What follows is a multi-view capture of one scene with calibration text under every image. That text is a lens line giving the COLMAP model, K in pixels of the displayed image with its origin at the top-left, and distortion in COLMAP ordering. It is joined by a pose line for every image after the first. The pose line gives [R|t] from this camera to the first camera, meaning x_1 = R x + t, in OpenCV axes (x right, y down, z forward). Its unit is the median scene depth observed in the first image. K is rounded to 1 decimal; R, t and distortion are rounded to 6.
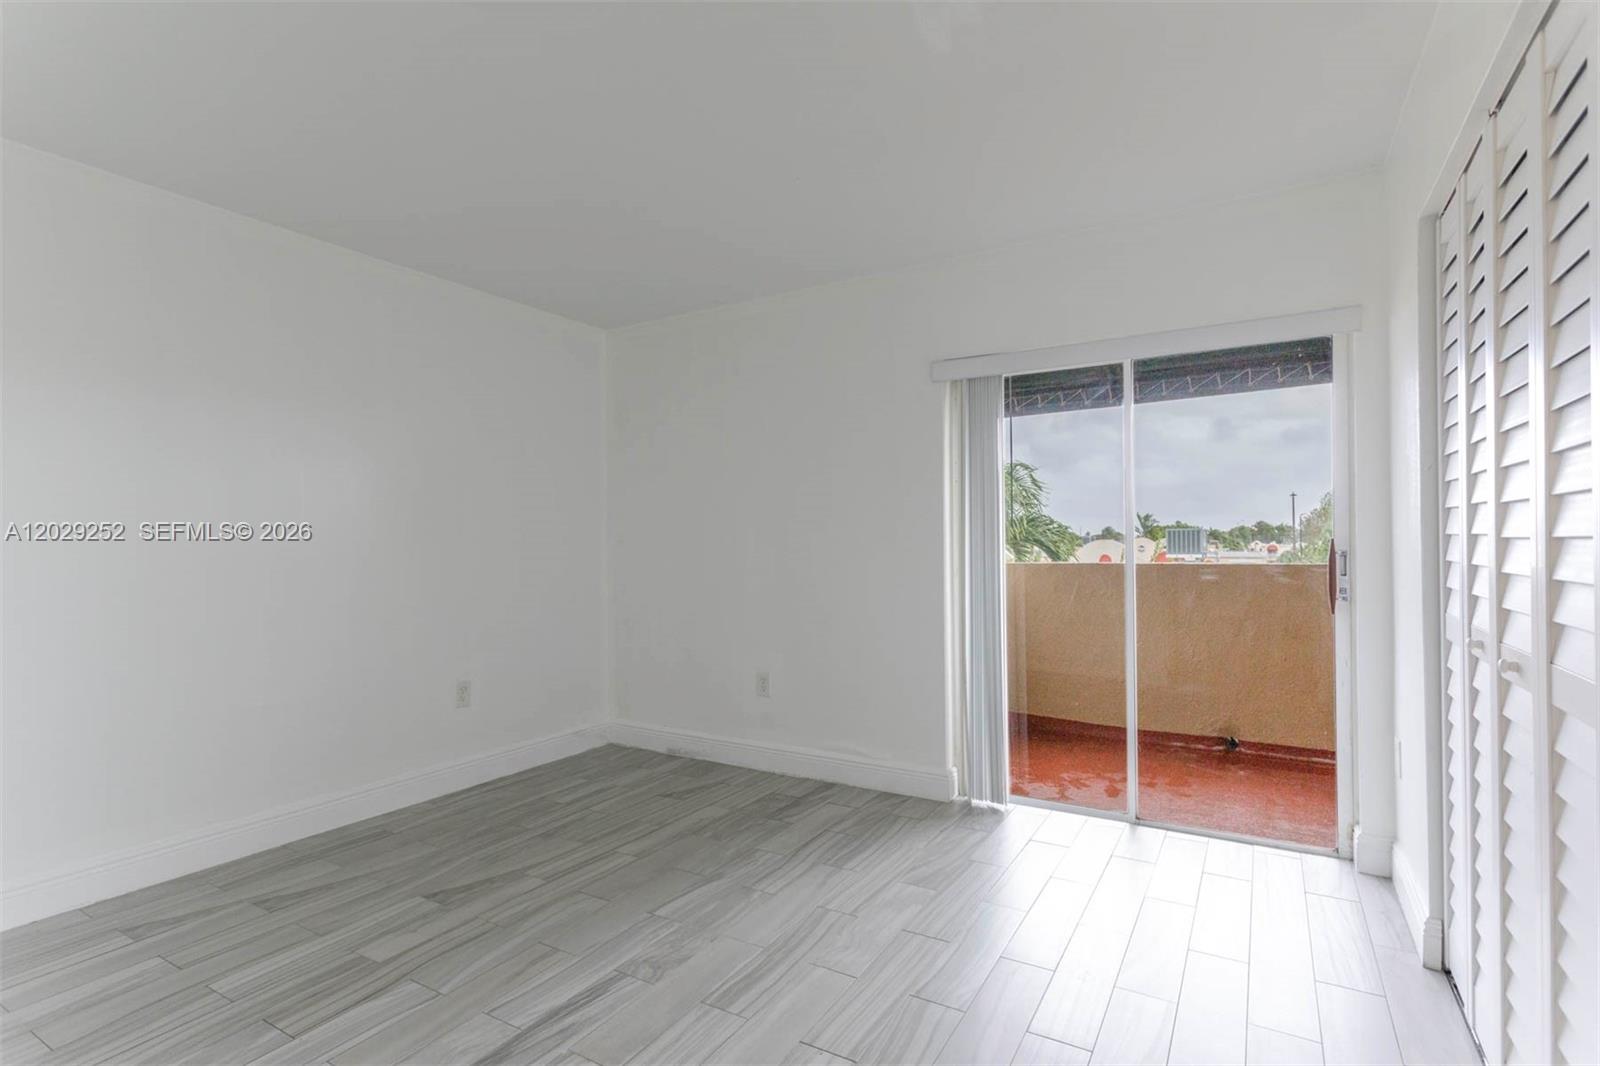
lens RADIAL K [[774.6, 0, 800.0], [0, 774.6, 533.0], [0, 0, 1]] dist [0.001132, 0.000311]
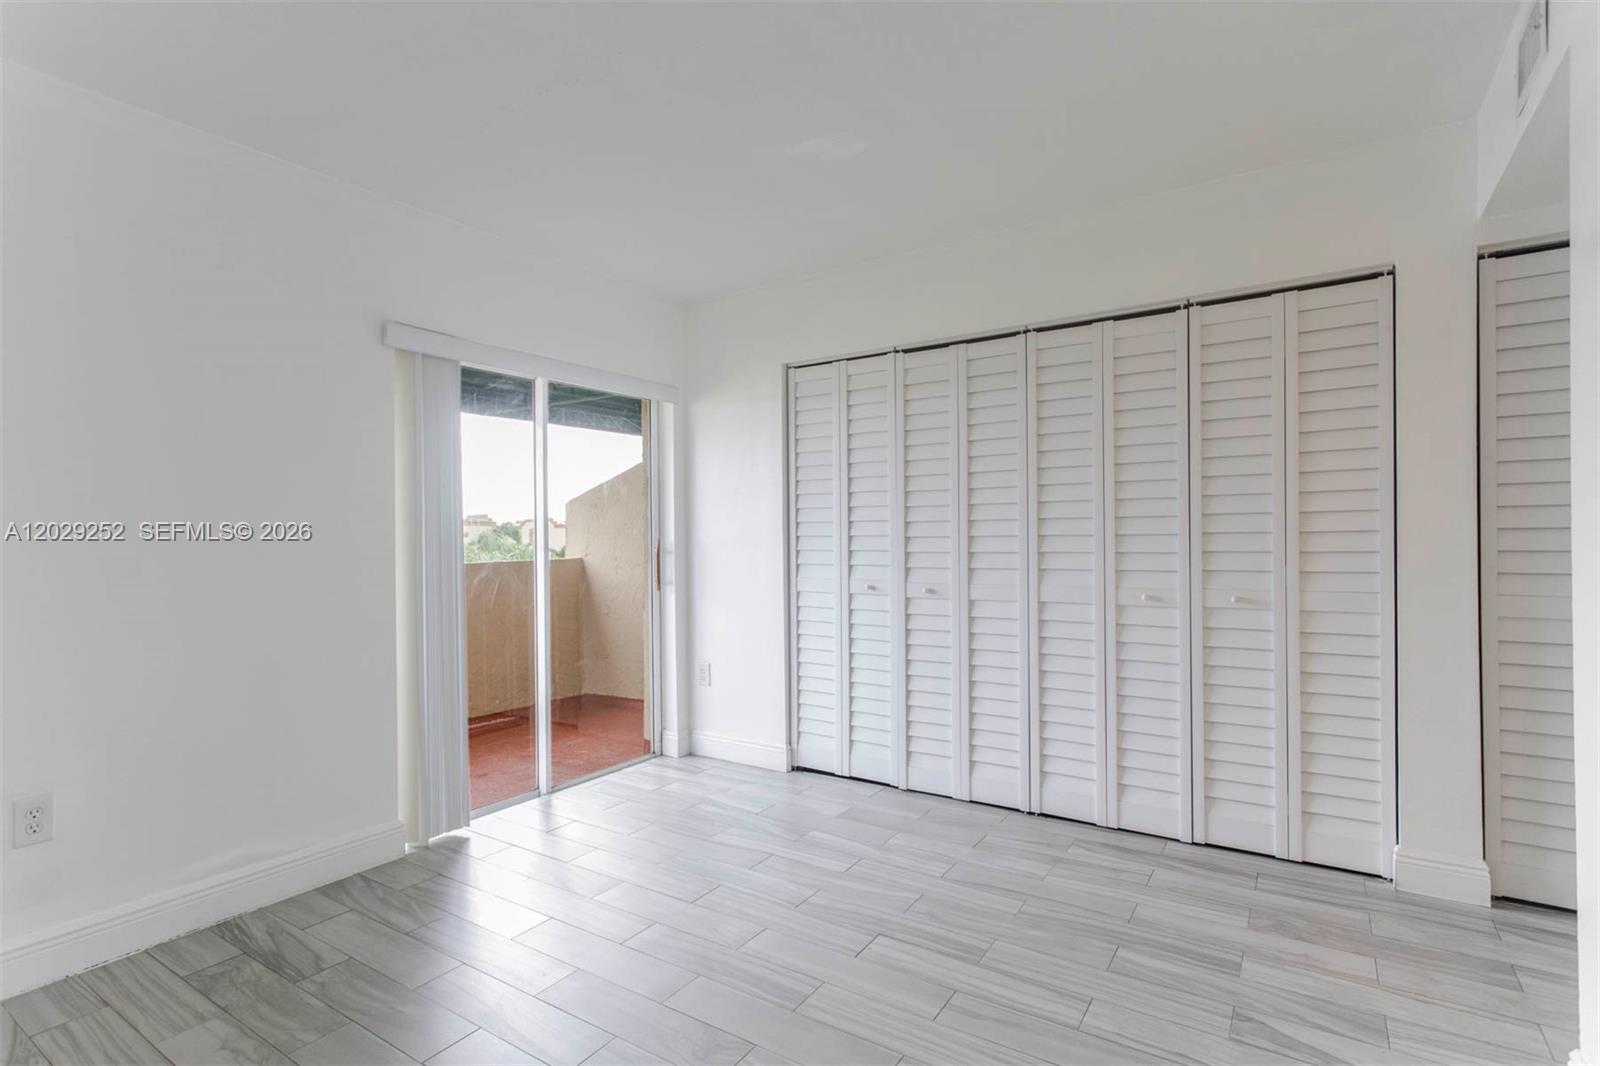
lens RADIAL K [[774.6, 0, 800.0], [0, 774.6, 533.0], [0, 0, 1]] dist [0.001132, 0.000311]
pose [[0.040555, 0.017093, 0.999031, -0.641501], [-0.000079, 0.999854, -0.017104, 0.016362], [-0.999177, 0.000615, 0.040550, 0.557153]]
